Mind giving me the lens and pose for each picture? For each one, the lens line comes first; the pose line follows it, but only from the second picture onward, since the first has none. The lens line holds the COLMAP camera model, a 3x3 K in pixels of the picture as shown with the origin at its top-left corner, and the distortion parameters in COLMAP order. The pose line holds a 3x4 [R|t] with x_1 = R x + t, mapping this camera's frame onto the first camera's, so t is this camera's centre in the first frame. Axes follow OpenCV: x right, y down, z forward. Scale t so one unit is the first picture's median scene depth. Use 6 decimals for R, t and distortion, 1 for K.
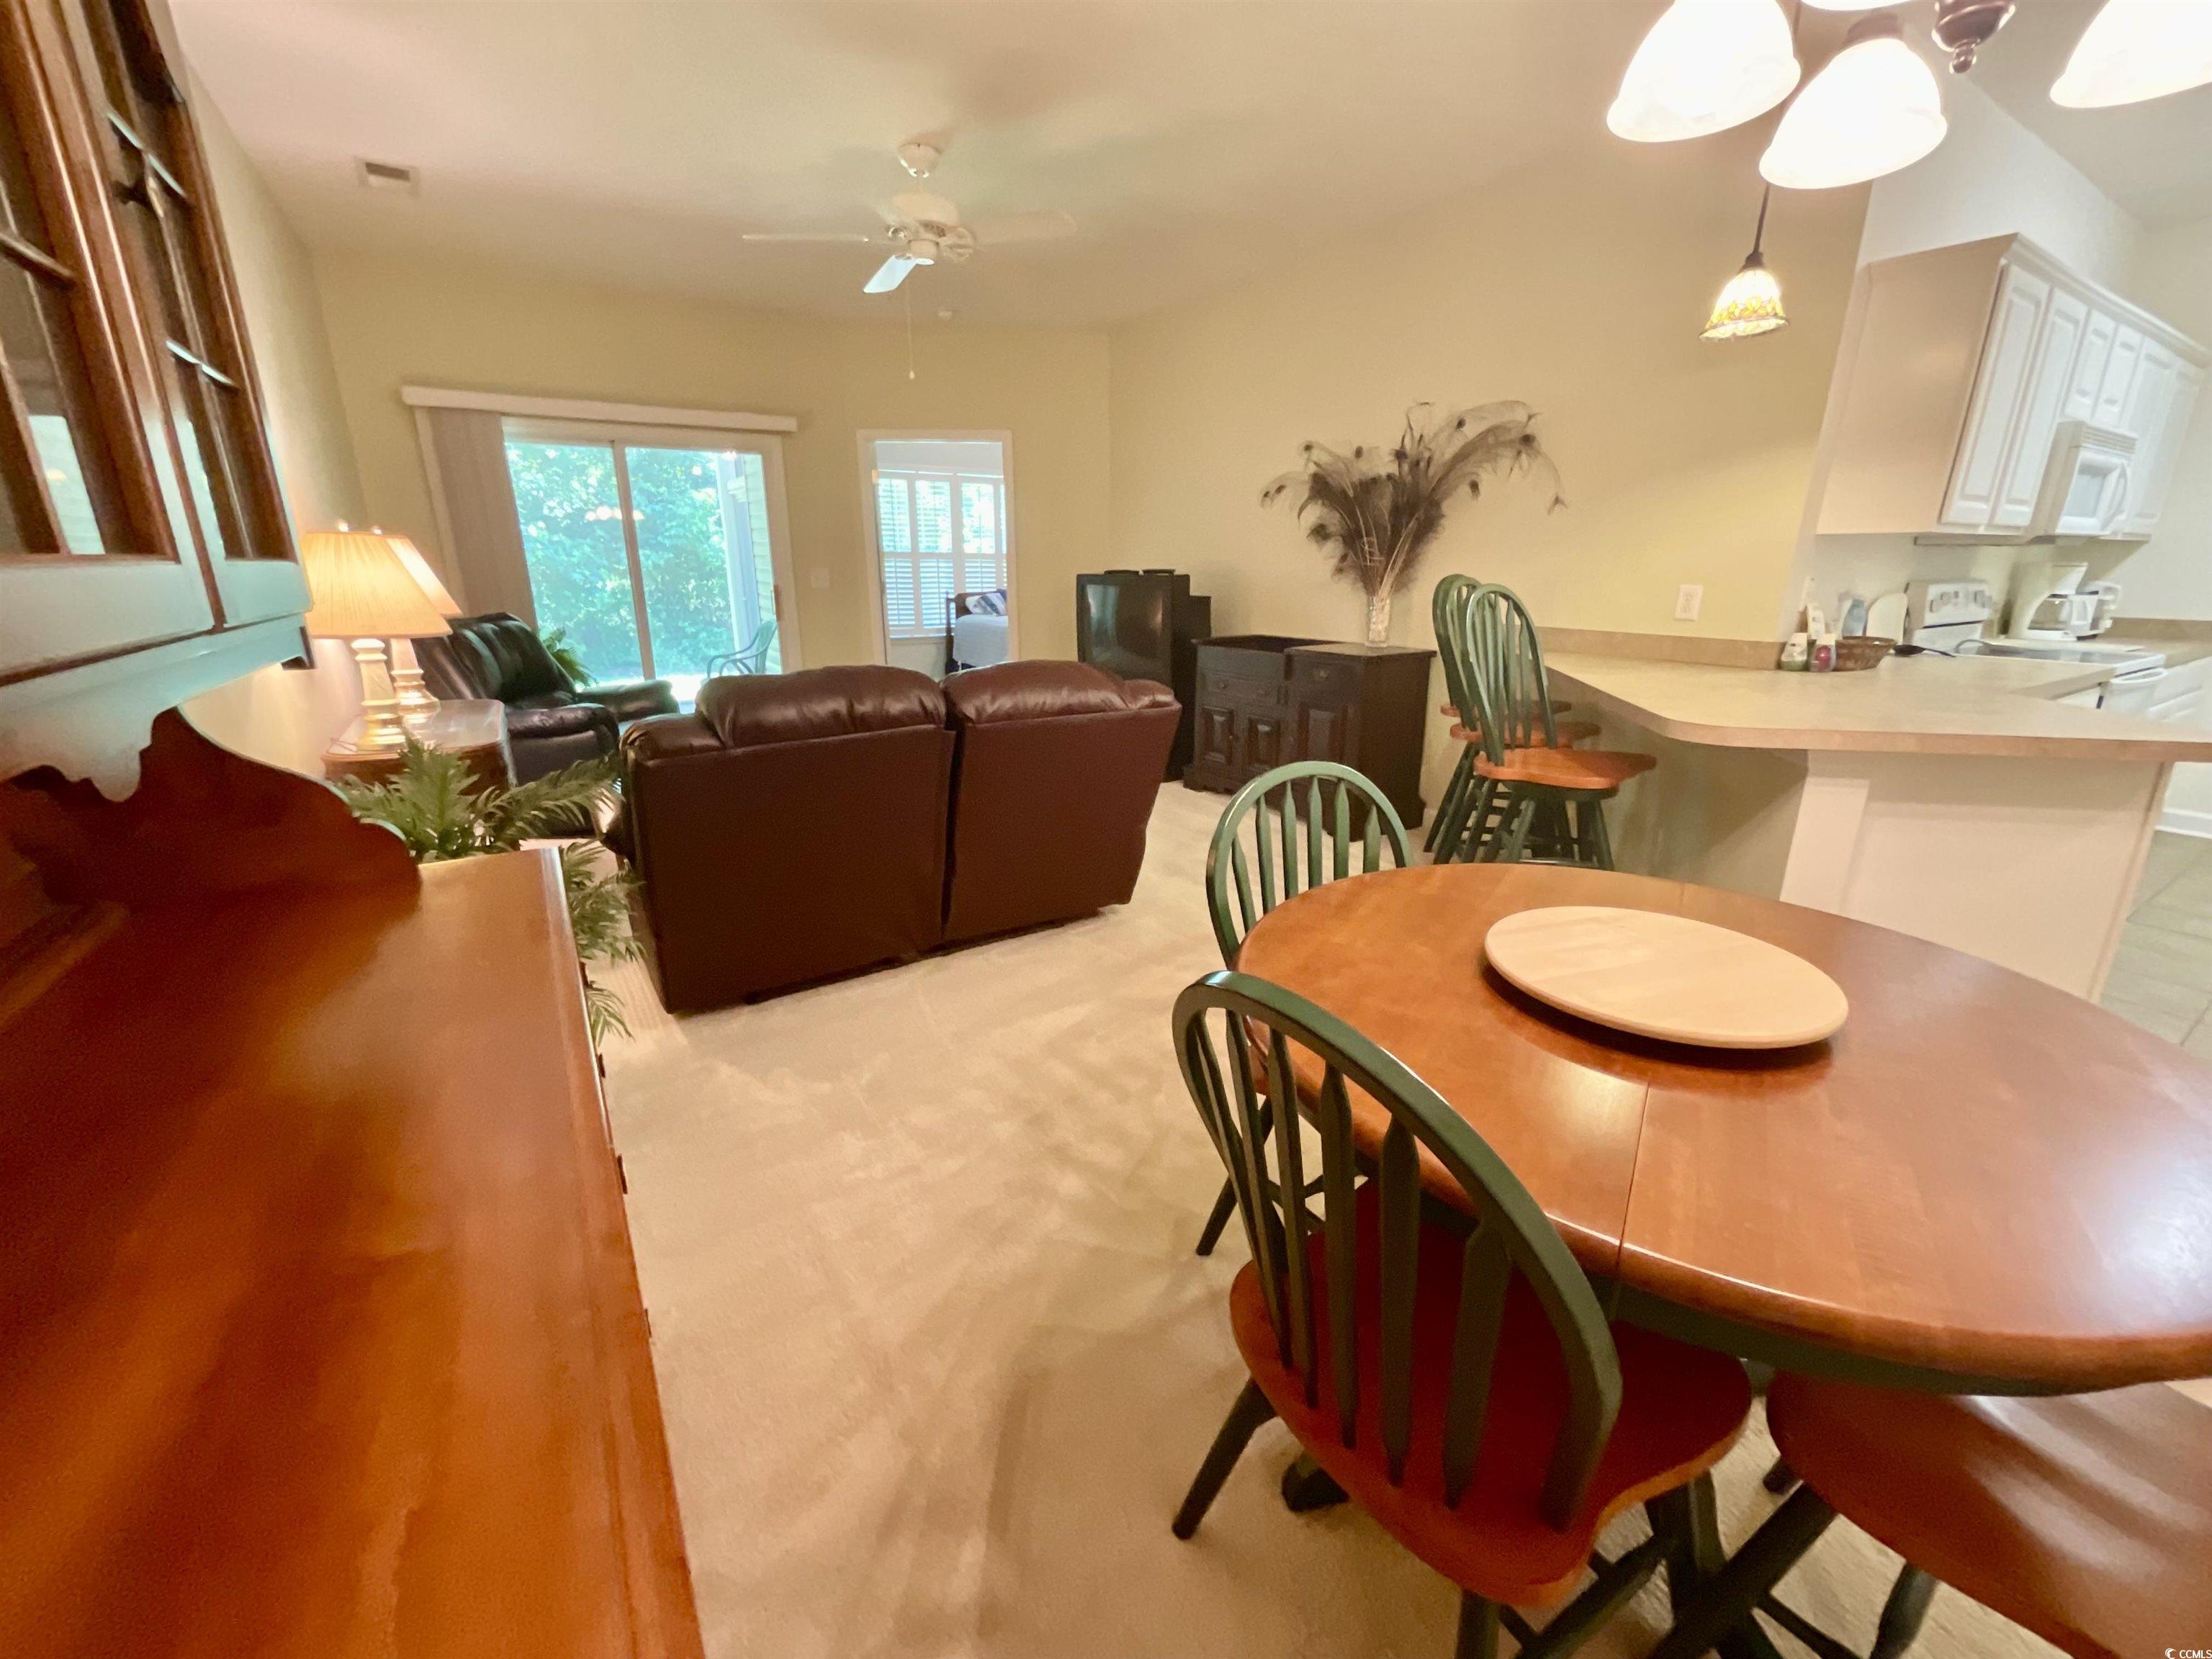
lens RADIAL K [[899.6, 0, 1109.6], [0, 899.6, 829.1], [0, 0, 1]] dist [-0.003754, 0.000121]
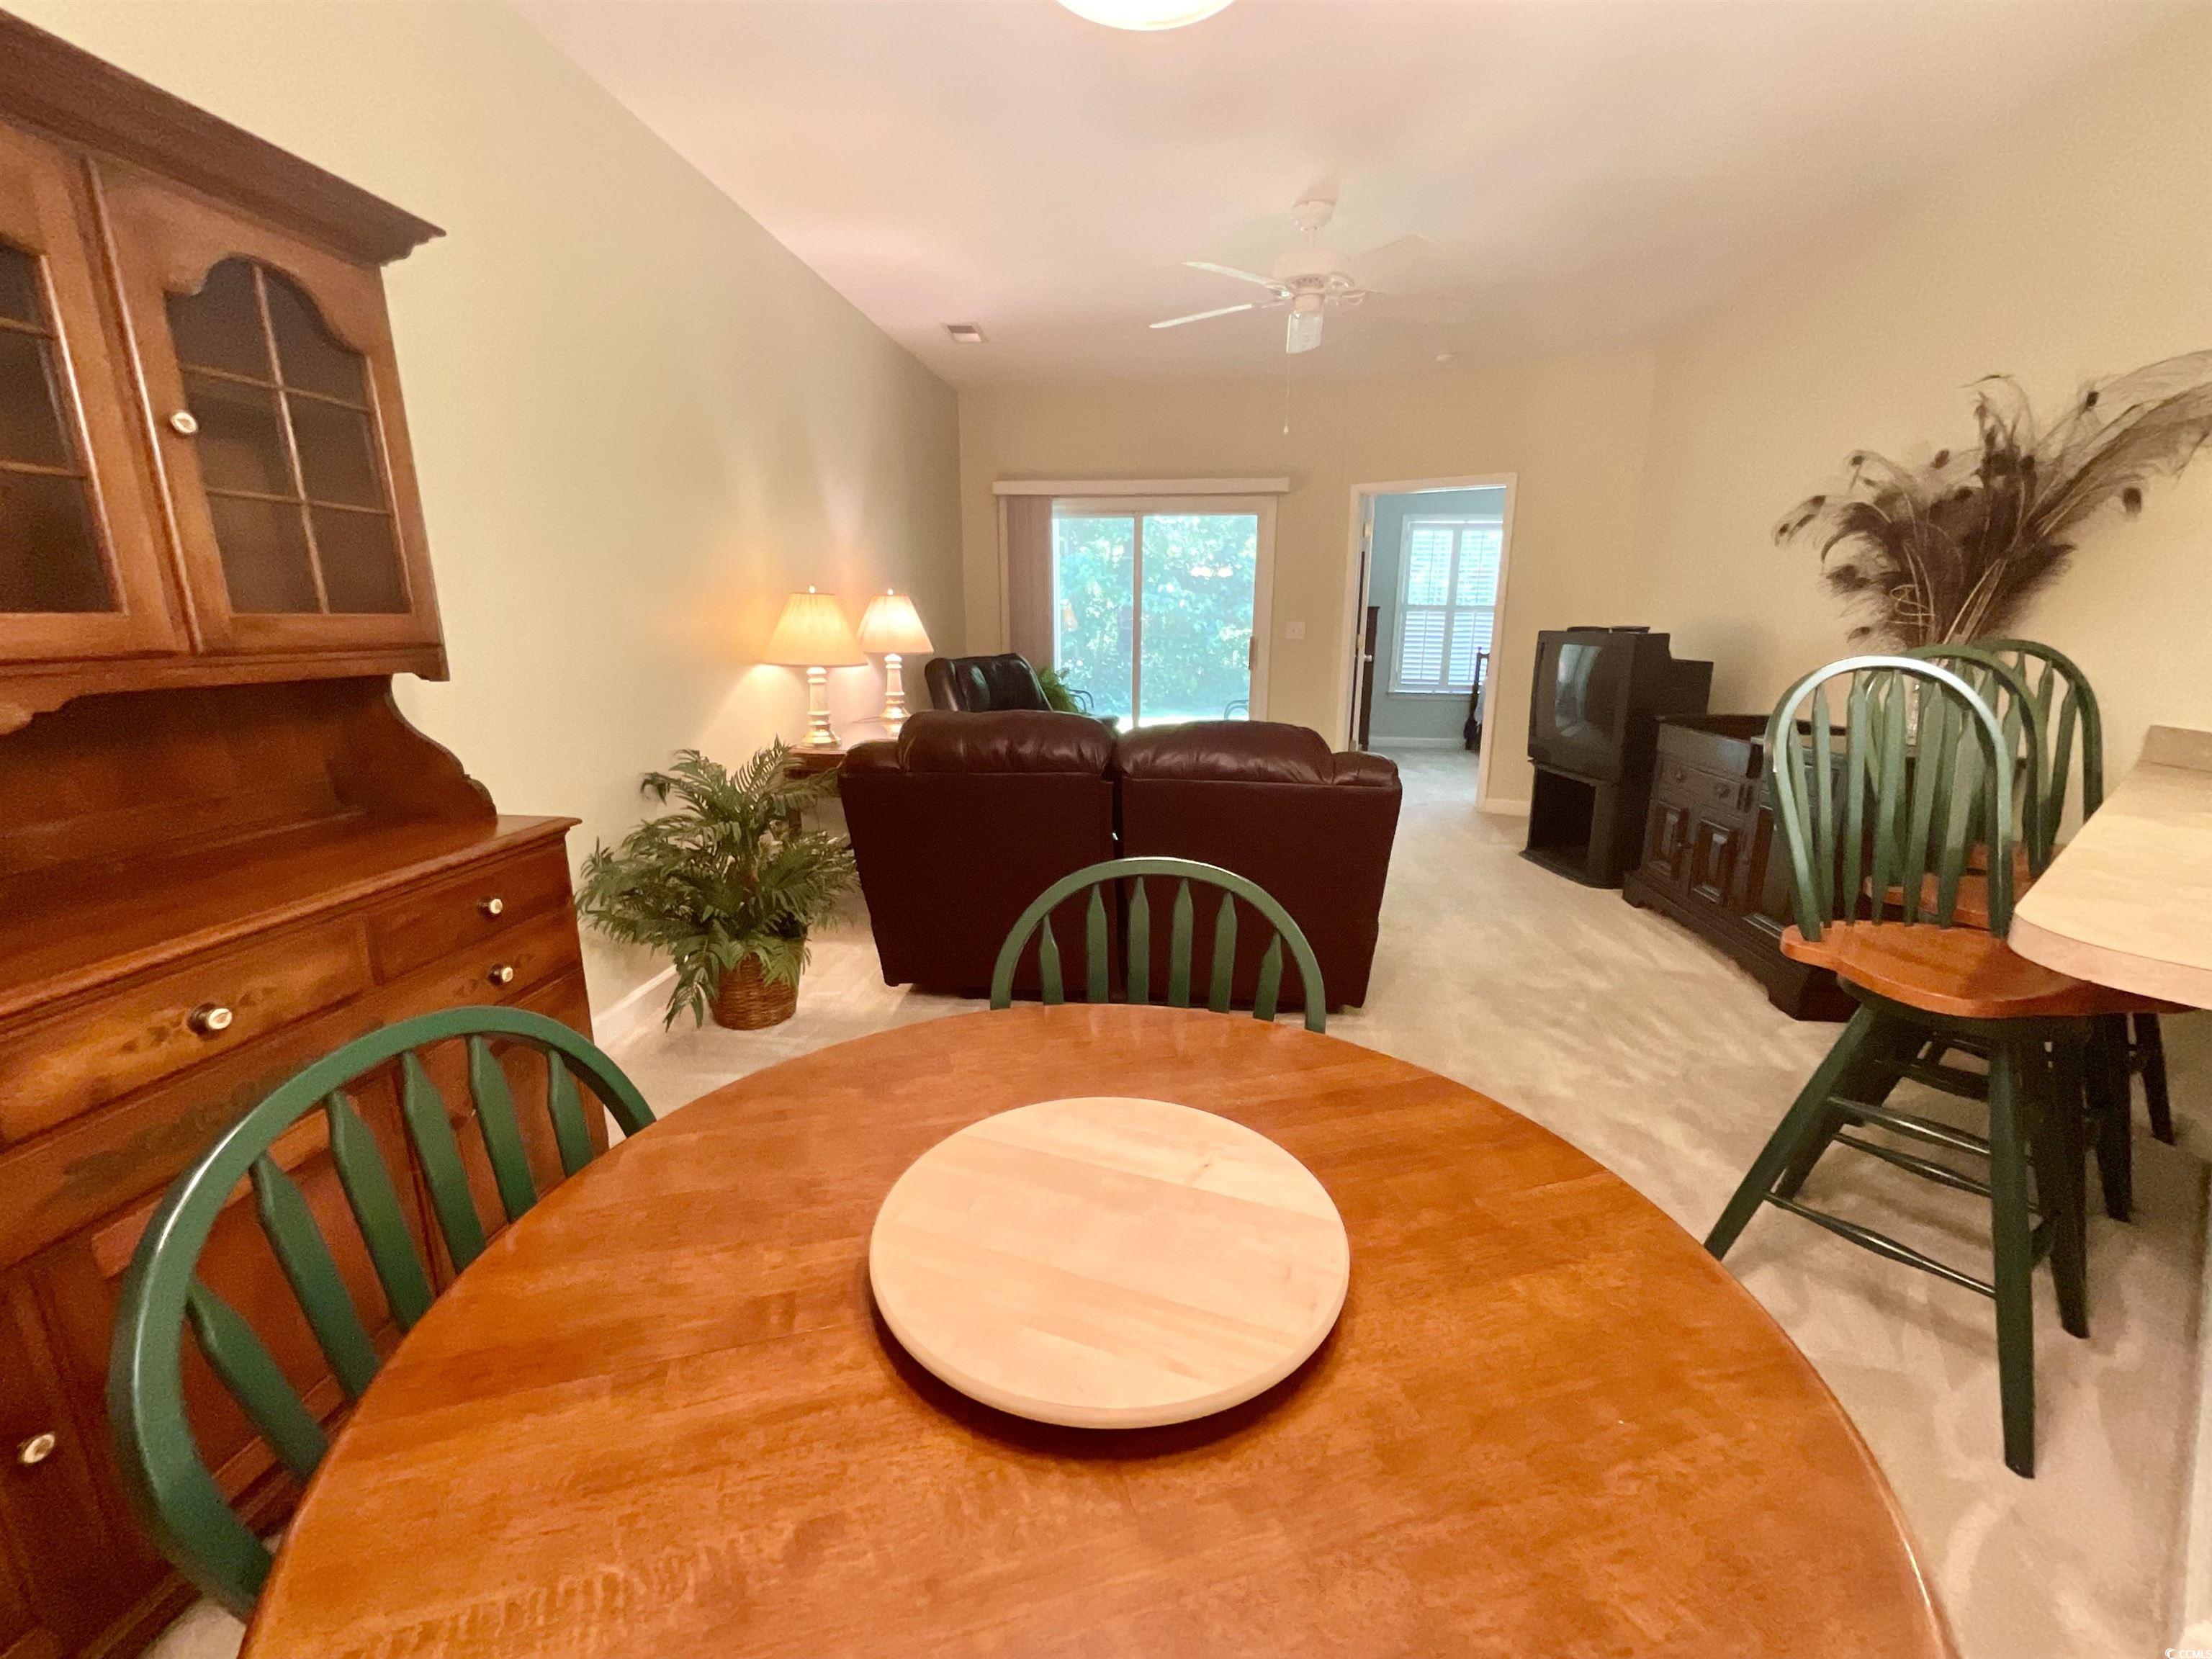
lens RADIAL K [[899.6, 0, 1097.5], [0, 899.6, 825.1], [0, 0, 1]] dist [-0.003754, 0.000121]
pose [[0.772662, 0.149375, -0.616994, 0.269421], [-0.184943, 0.982729, 0.006315, -0.039916], [0.607281, 0.109230, 0.786943, 0.126003]]
